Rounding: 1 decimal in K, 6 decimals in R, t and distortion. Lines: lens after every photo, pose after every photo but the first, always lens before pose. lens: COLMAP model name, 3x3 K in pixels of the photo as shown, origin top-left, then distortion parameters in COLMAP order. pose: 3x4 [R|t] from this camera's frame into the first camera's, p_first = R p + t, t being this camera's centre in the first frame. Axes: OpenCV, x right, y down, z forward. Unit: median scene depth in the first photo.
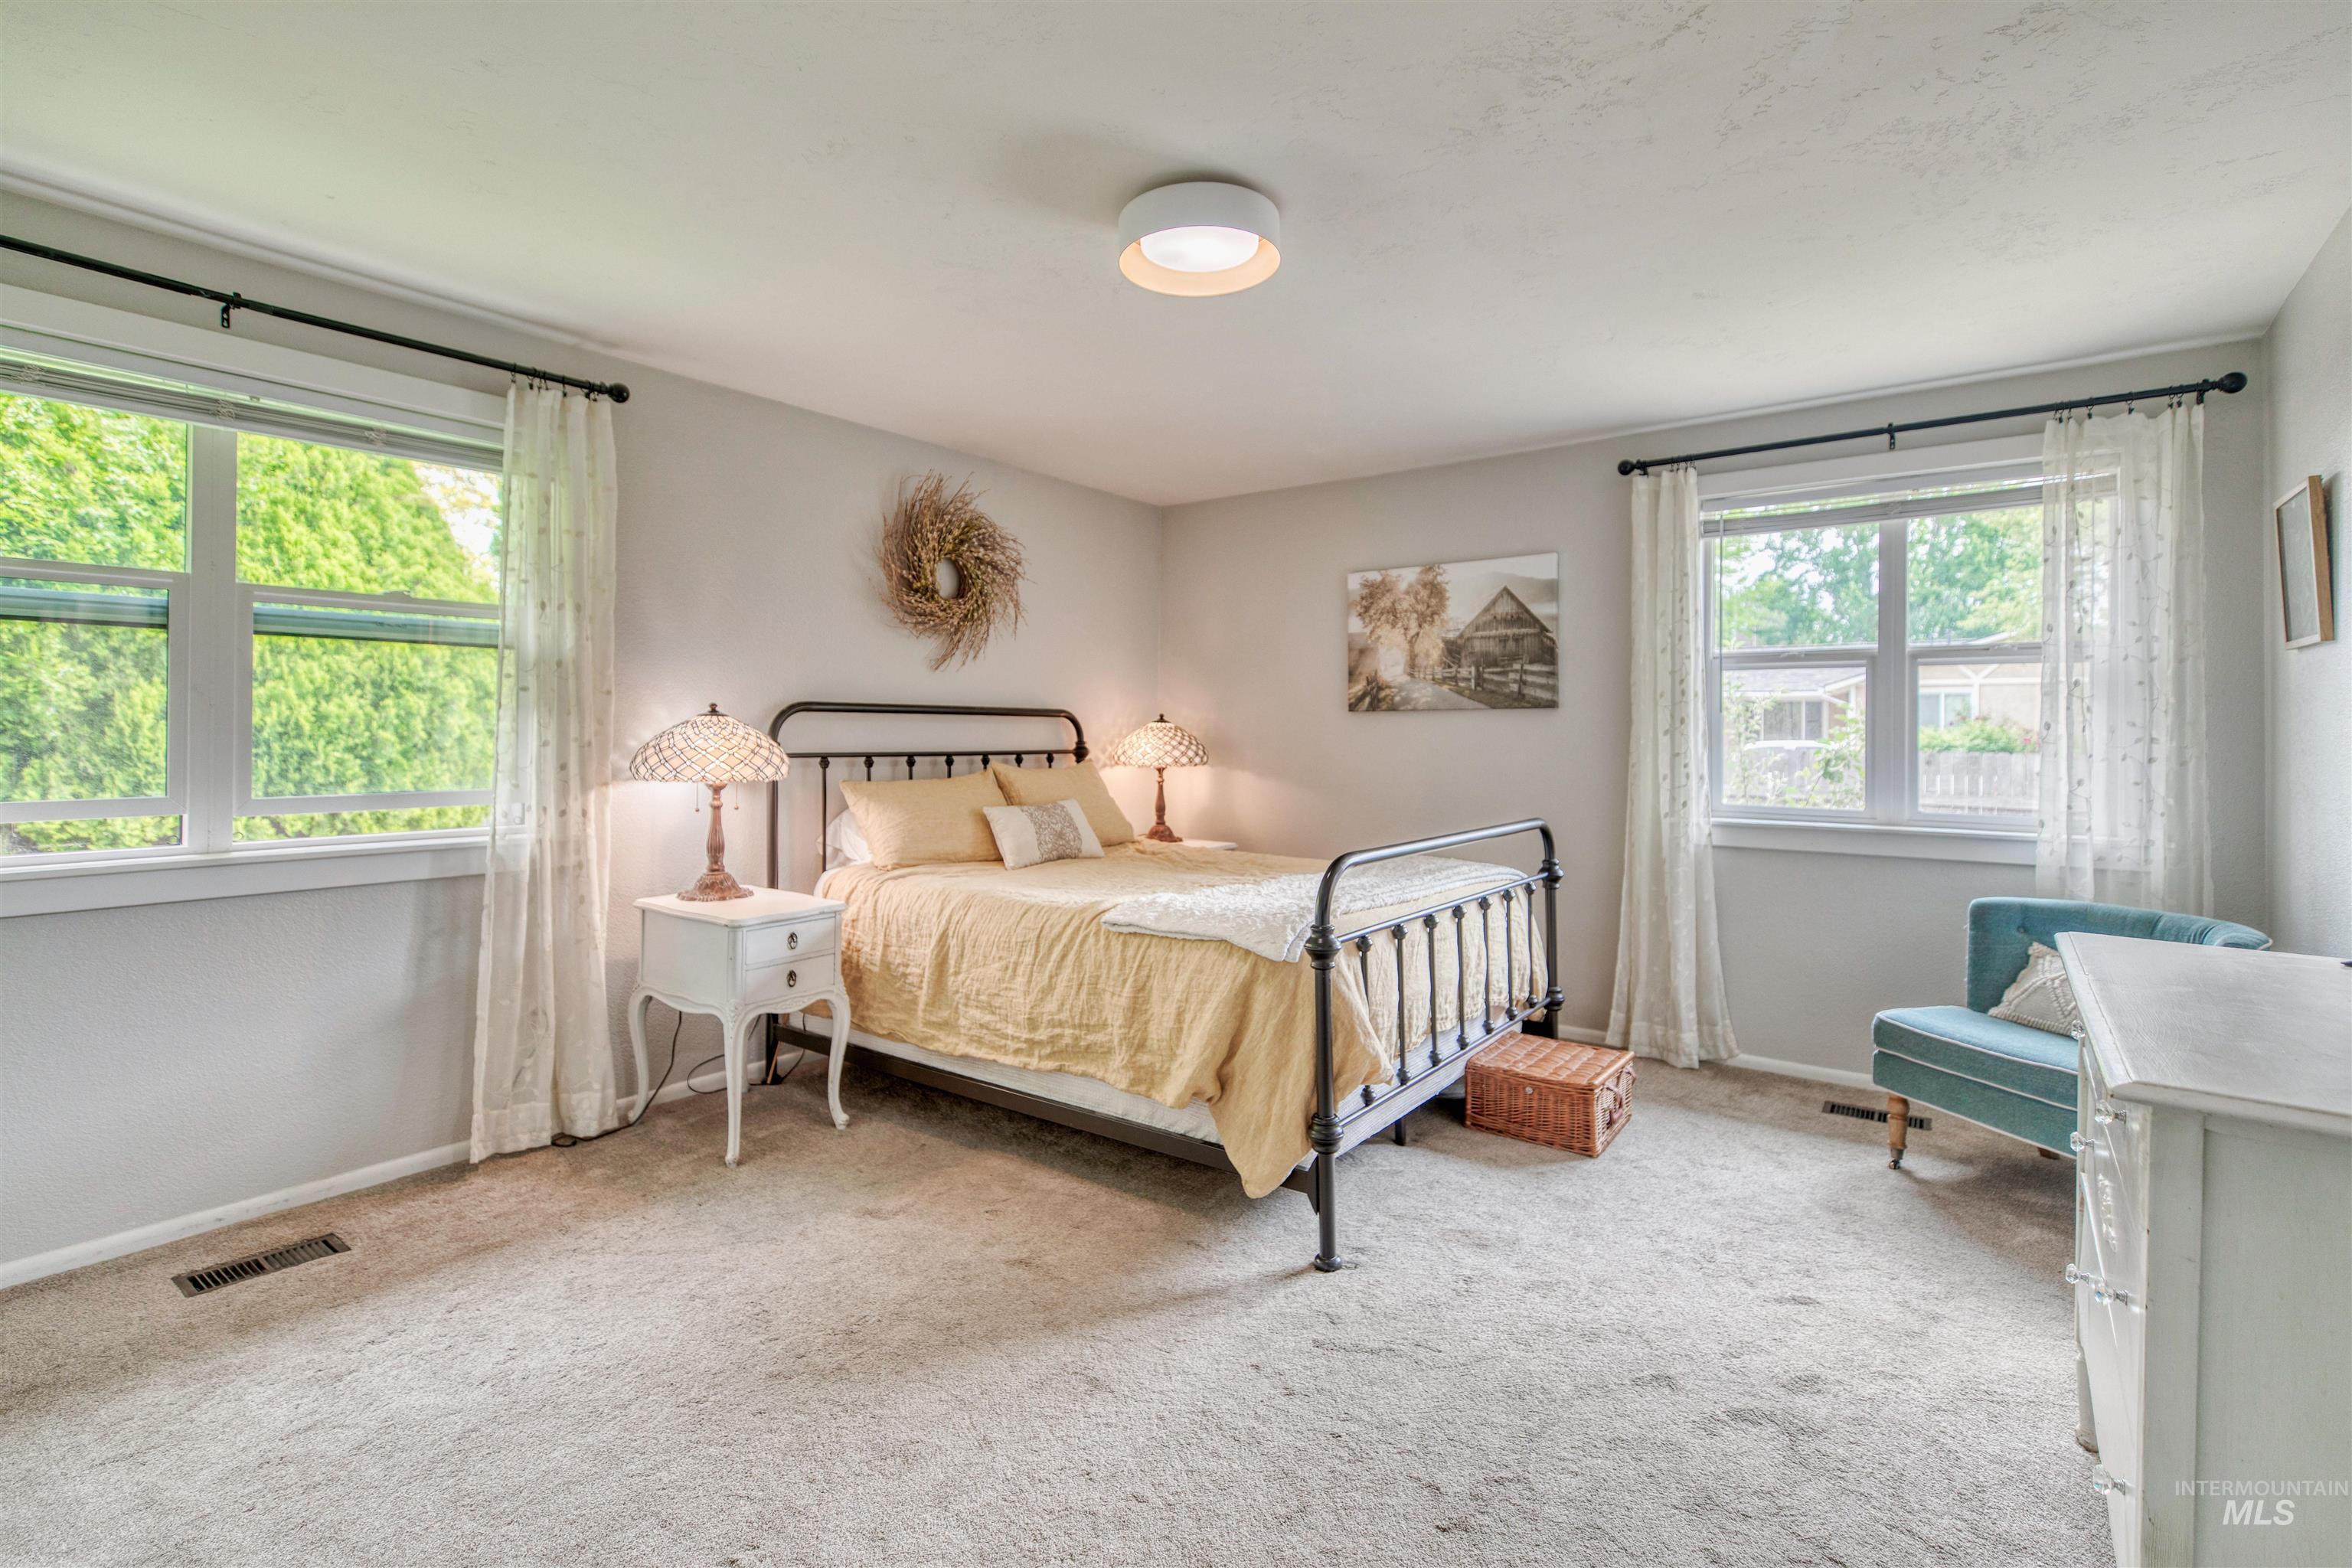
lens RADIAL K [[1096.9, 0, 1175.6], [0, 1096.9, 724.8], [0, 0, 1]] dist [0.001363, 0.000092]
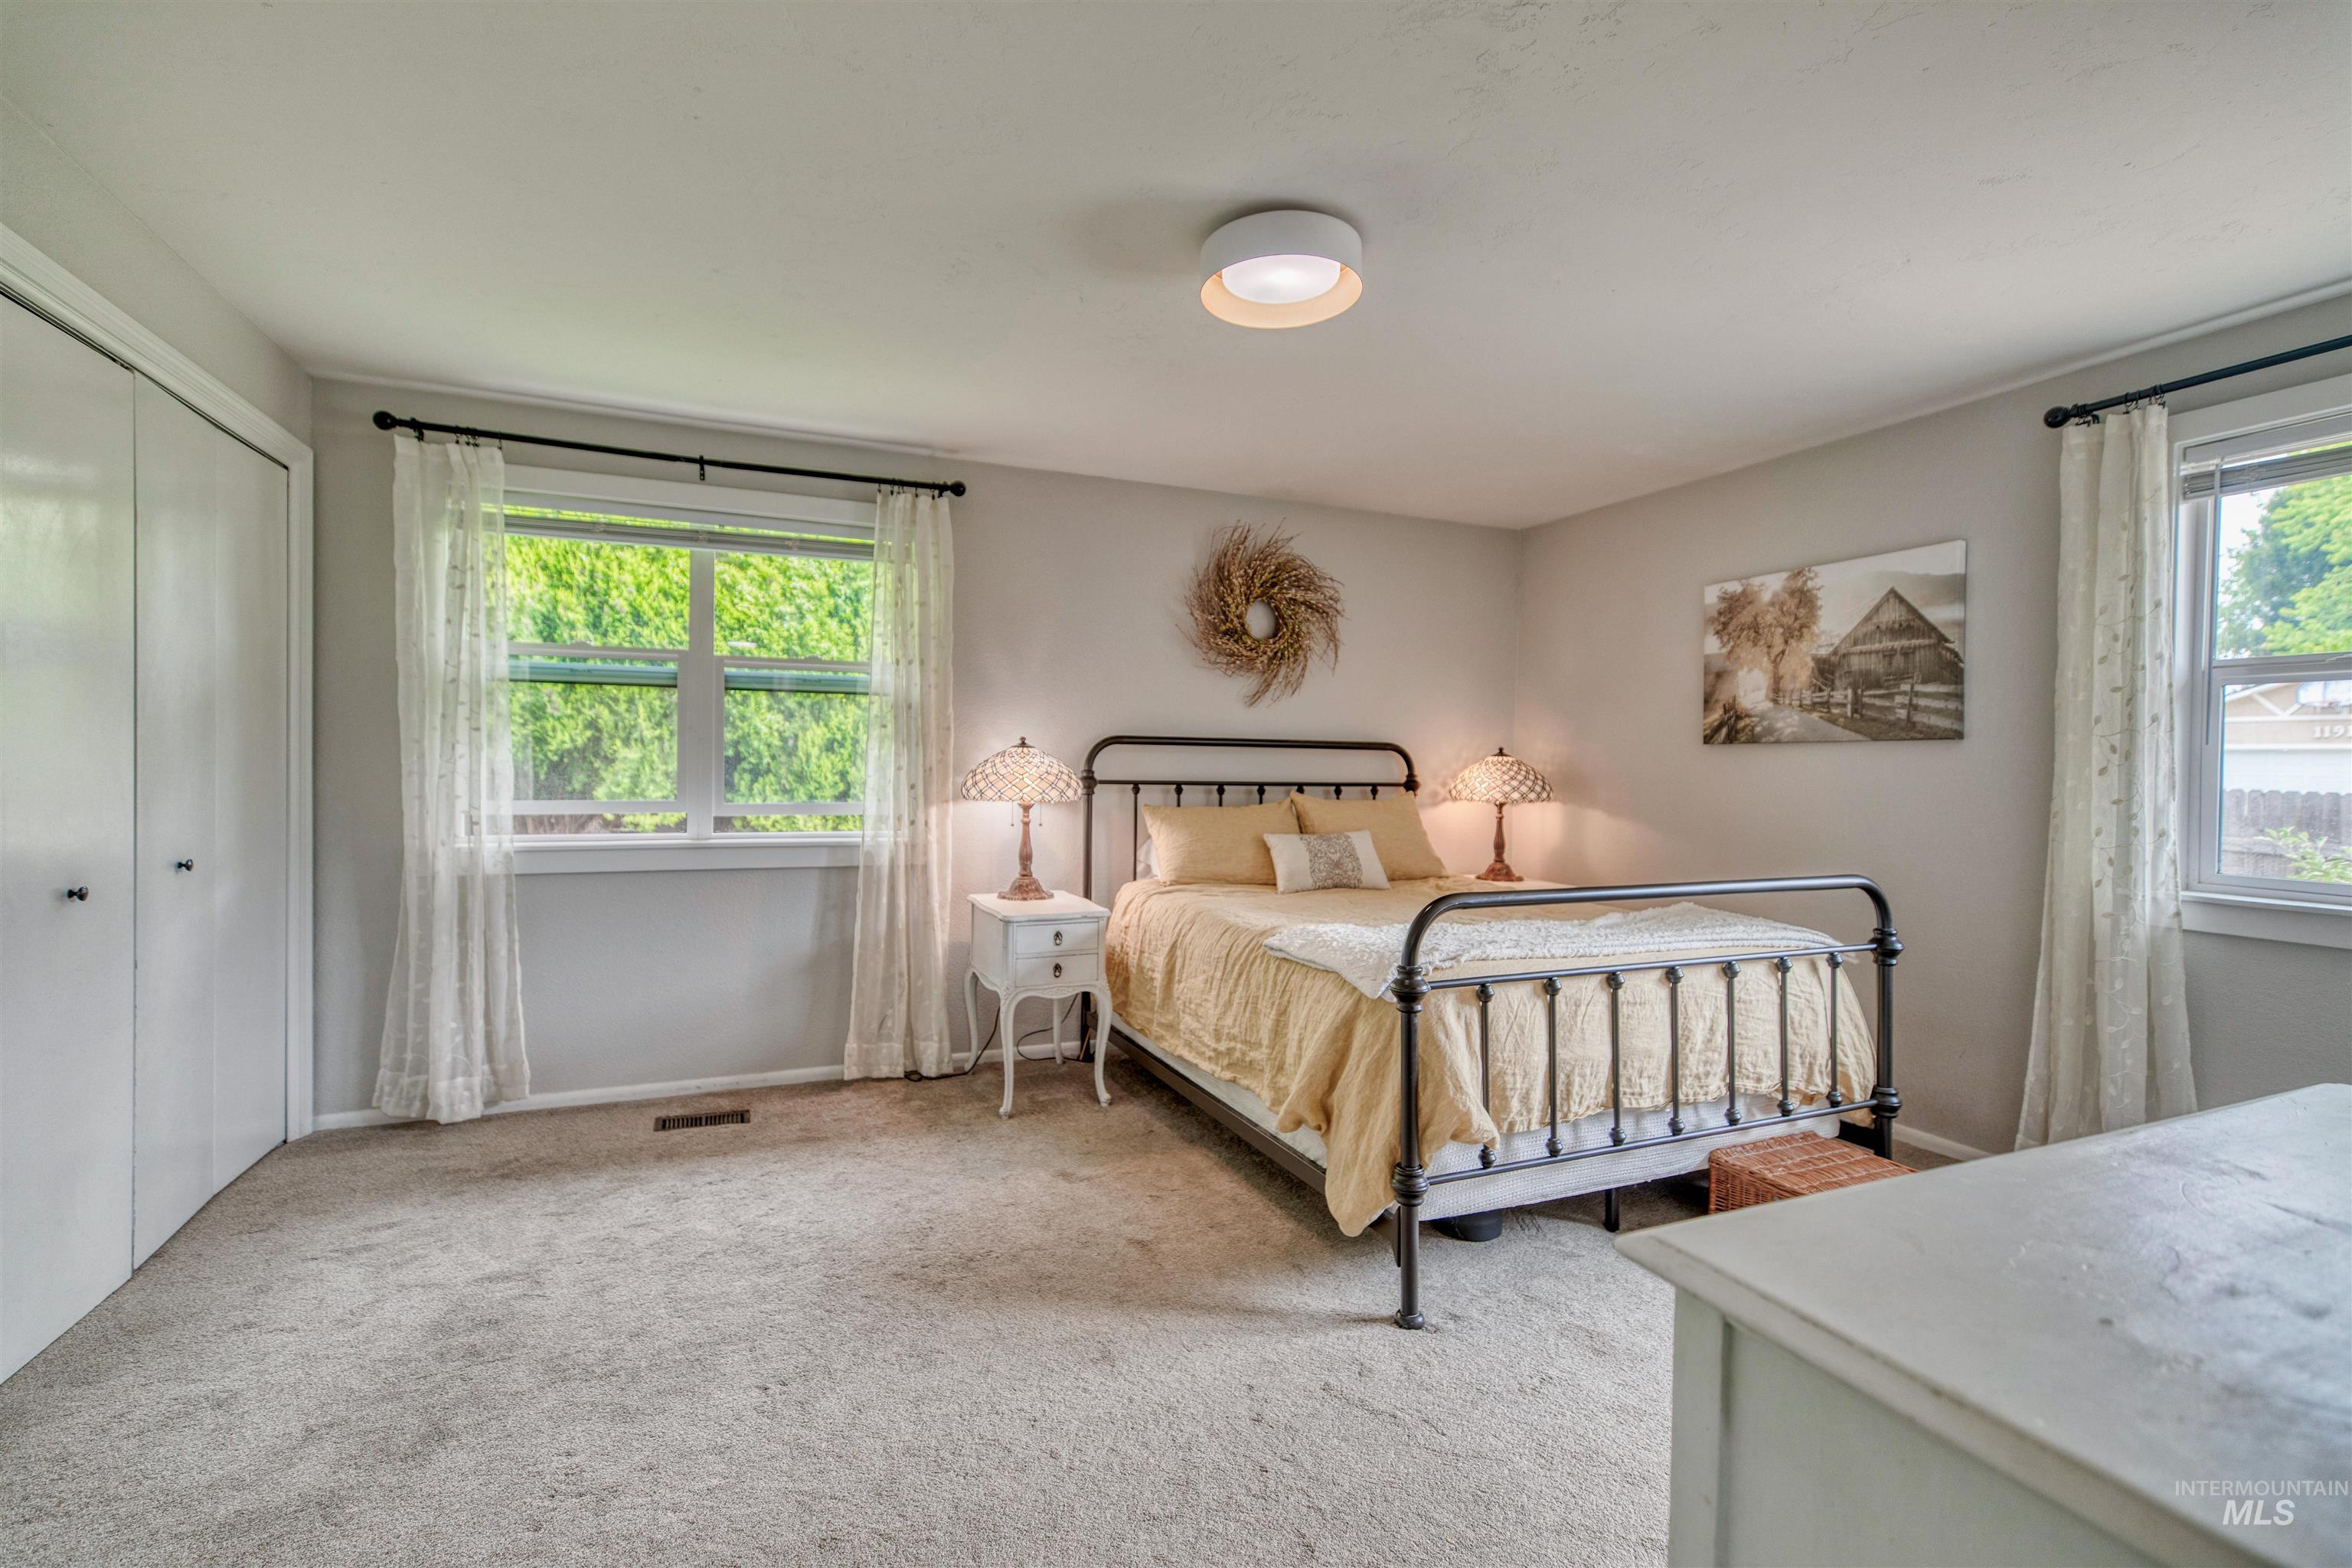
lens RADIAL K [[1060.2, 0, 1169.4], [0, 1060.2, 777.7], [0, 0, 1]] dist [0.000117, 0.000277]
pose [[0.860747, 0.014837, -0.508817, 0.318072], [-0.006772, 0.999820, 0.017698, 0.003467], [0.508988, -0.011788, 0.860693, 0.080557]]
